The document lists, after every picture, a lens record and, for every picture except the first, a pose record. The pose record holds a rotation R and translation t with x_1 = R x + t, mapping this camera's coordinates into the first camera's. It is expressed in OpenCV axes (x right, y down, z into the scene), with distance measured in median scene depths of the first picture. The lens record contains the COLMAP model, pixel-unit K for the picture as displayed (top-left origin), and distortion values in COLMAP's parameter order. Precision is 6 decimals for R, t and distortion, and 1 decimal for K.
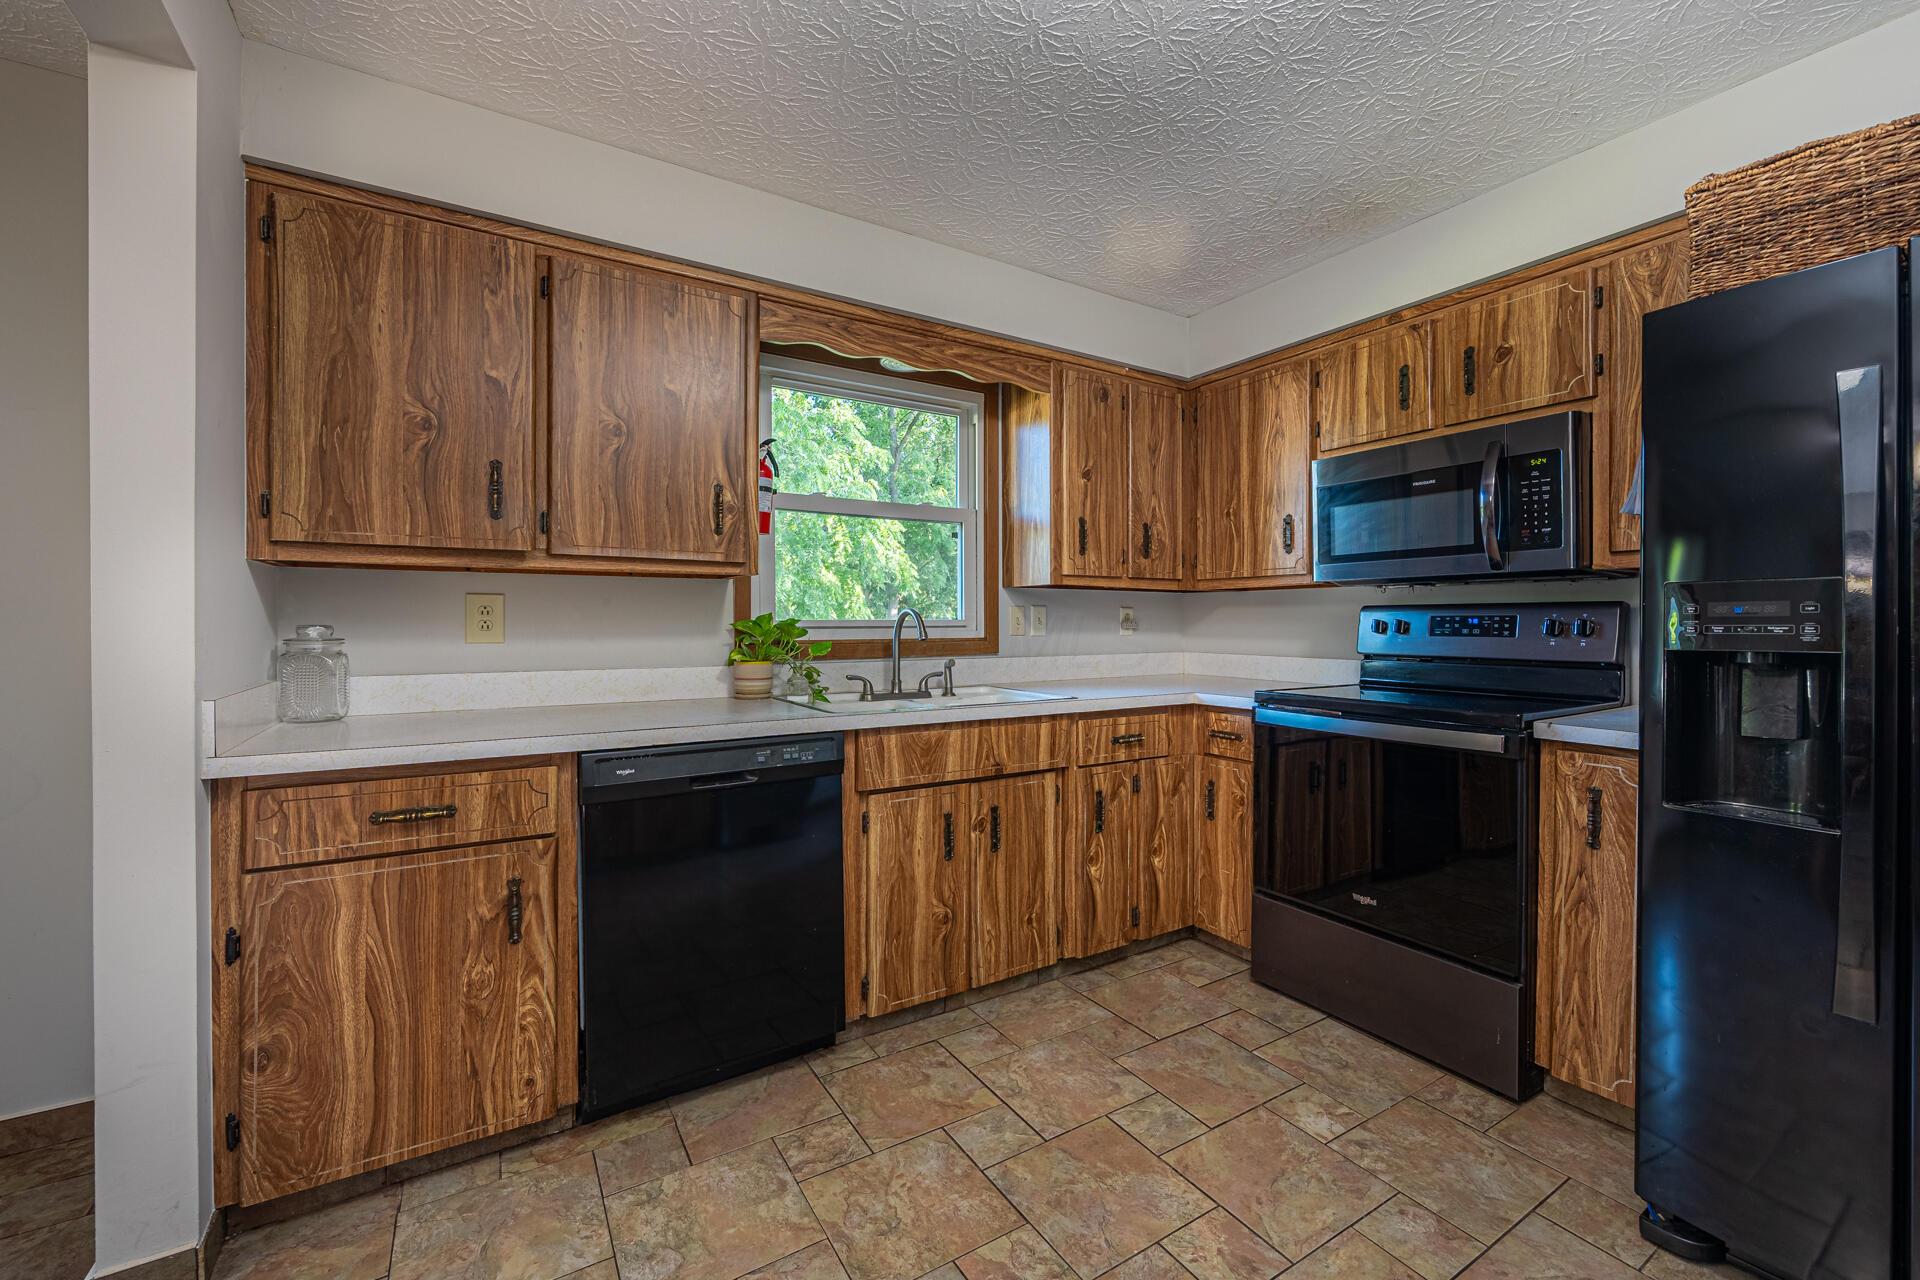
lens RADIAL K [[780.4, 0, 963.8], [0, 780.4, 622.2], [0, 0, 1]] dist [0.000058, 0.000004]
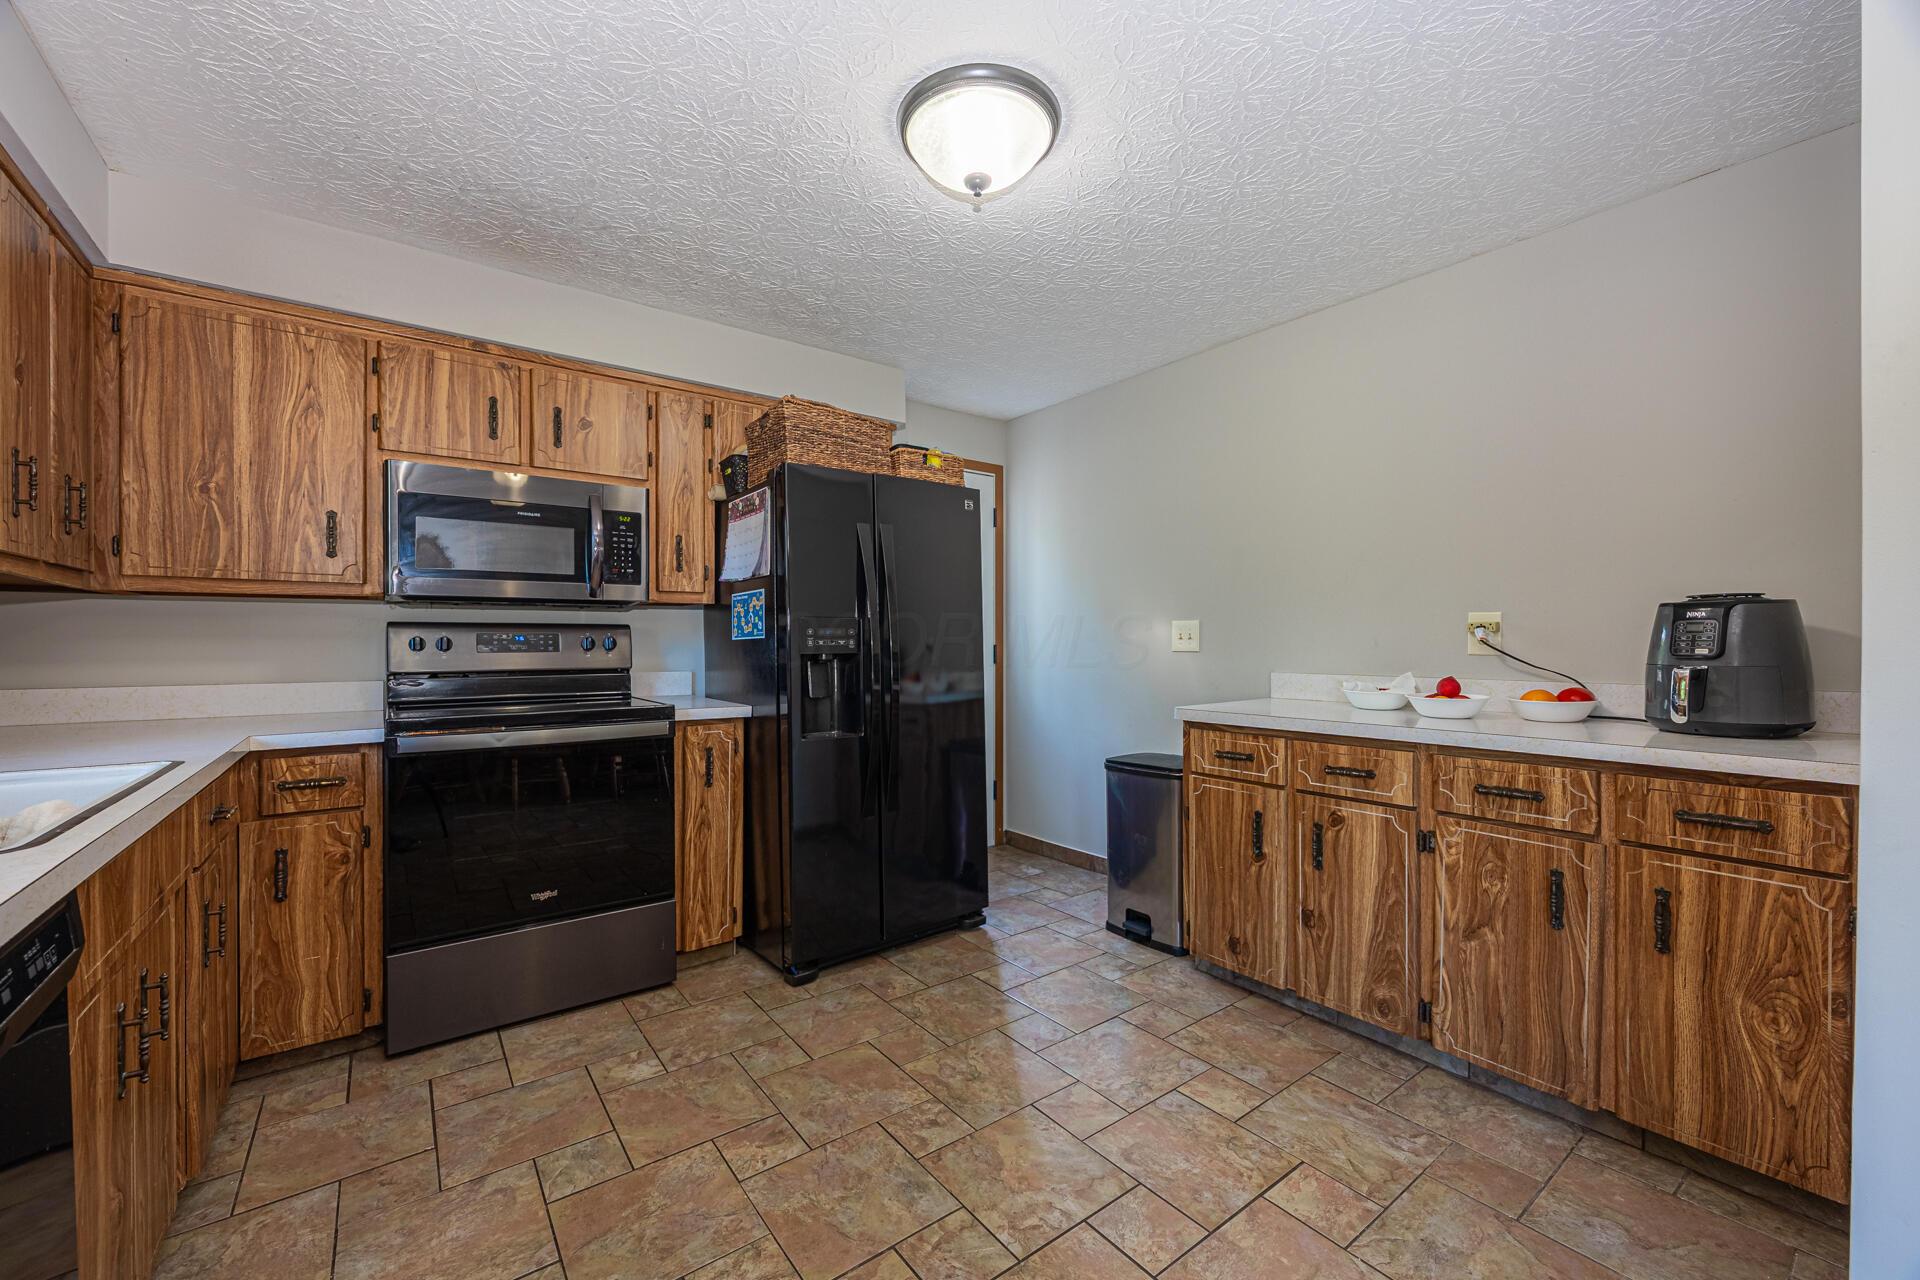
lens RADIAL K [[769.2, 0, 960.0], [0, 769.2, 640.0], [0, 0, 1]] dist [-0.000355, -0.000168]
pose [[-0.082824, 0.000610, 0.996564, -0.629897], [0.001424, 0.999999, -0.000494, 0.003137], [-0.996563, 0.001378, -0.082825, 0.540820]]
